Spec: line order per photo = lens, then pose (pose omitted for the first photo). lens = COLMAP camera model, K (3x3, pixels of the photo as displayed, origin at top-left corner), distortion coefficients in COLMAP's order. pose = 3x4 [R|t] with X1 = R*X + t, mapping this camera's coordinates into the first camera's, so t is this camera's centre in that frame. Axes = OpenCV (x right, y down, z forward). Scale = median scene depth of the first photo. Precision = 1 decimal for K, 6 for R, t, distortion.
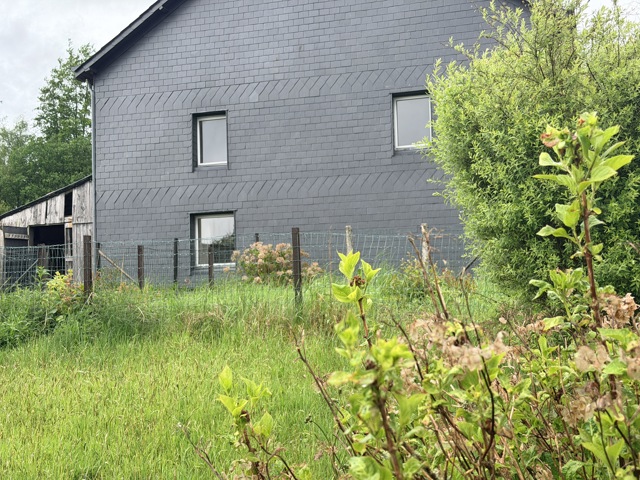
lens RADIAL K [[885.0, 0, 320.0], [0, 885.0, 240.0], [0, 0, 1]] dist [0.084404, 0.016391]
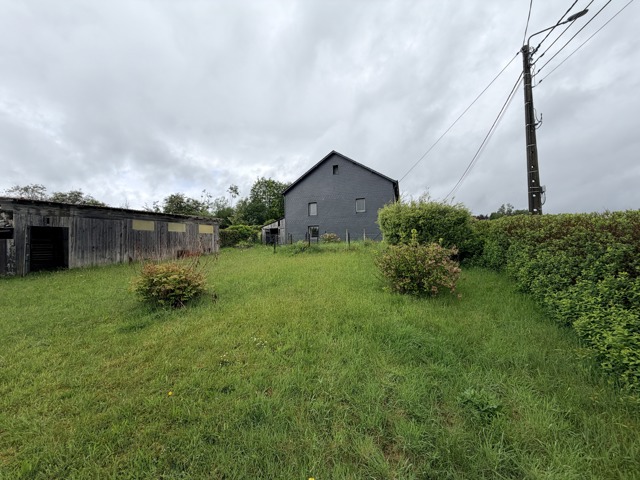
lens RADIAL K [[255.1, 0, 318.0], [0, 255.1, 240.0], [0, 0, 1]] dist [-0.001301, 0.000045]
pose [[0.999746, 0.008493, -0.020856, -0.072513], [-0.007705, 0.999264, 0.037584, -0.010168], [0.021160, -0.037414, 0.999076, -0.235820]]
